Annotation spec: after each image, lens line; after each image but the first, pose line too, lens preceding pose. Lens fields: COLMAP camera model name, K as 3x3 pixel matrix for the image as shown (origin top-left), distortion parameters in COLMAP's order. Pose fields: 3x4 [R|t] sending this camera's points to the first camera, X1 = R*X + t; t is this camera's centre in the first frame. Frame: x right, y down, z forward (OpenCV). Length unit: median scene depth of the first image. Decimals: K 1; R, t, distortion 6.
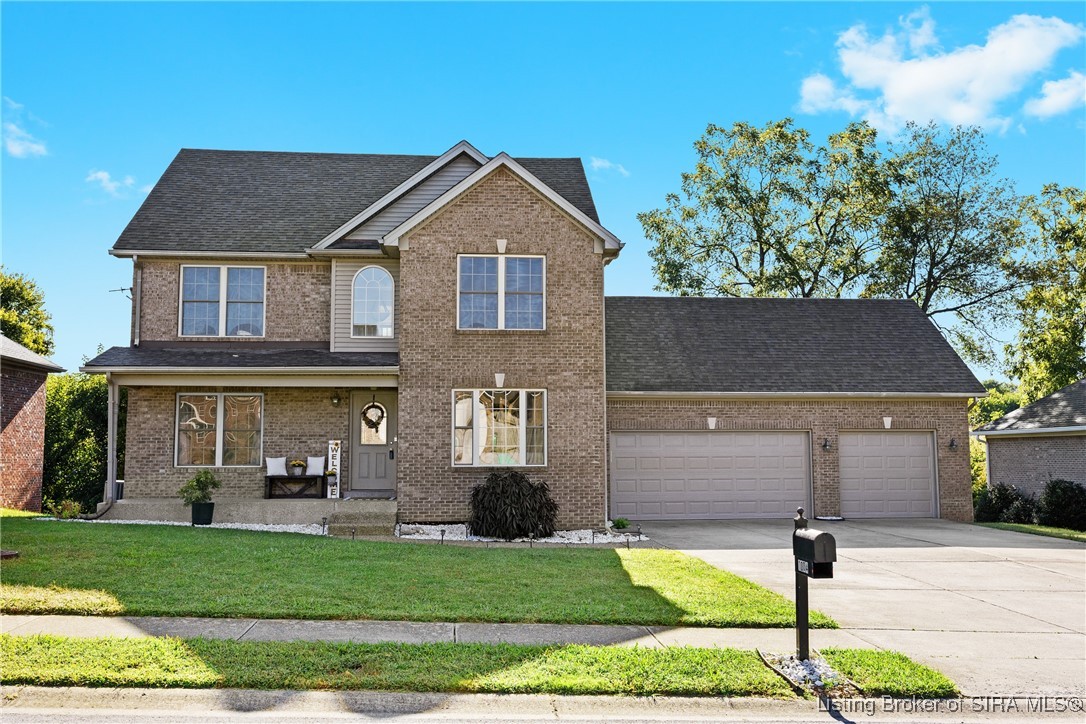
lens RADIAL K [[987.8, 0, 543.0], [0, 987.8, 362.0], [0, 0, 1]] dist [0.012227, 0.006369]
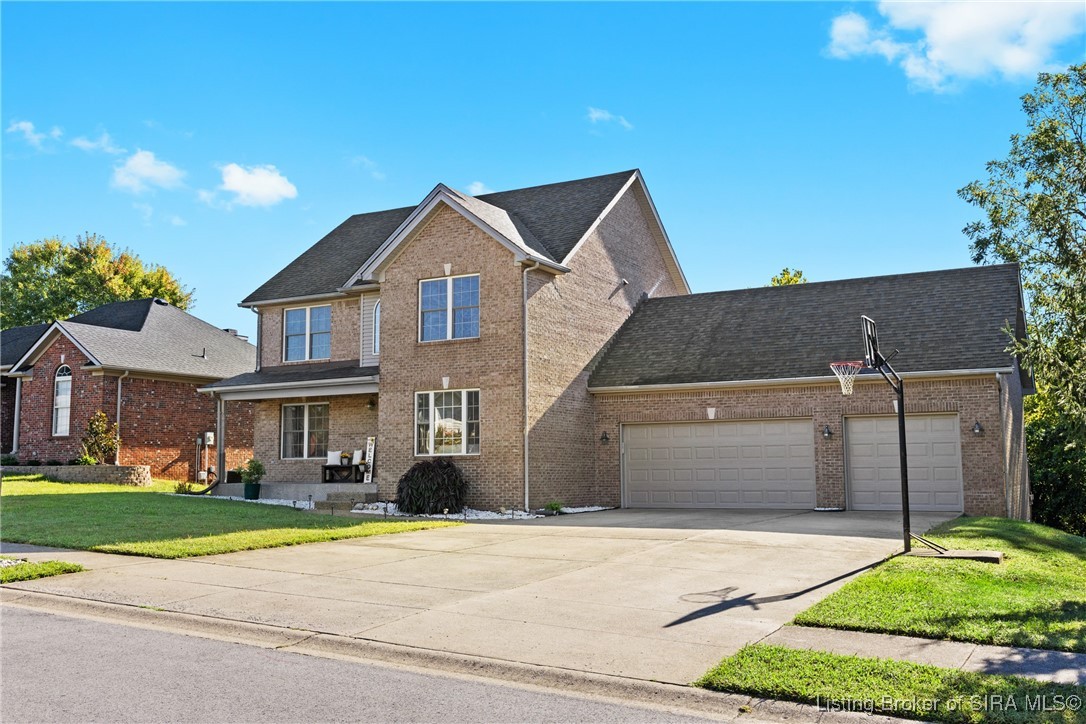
lens RADIAL K [[987.8, 0, 543.0], [0, 987.8, 362.0], [0, 0, 1]] dist [0.012227, 0.006369]
pose [[0.833770, -0.063007, -0.548506, 0.675138], [0.057674, 0.997971, -0.026968, 0.030914], [0.549092, -0.009150, 0.835712, 0.070412]]
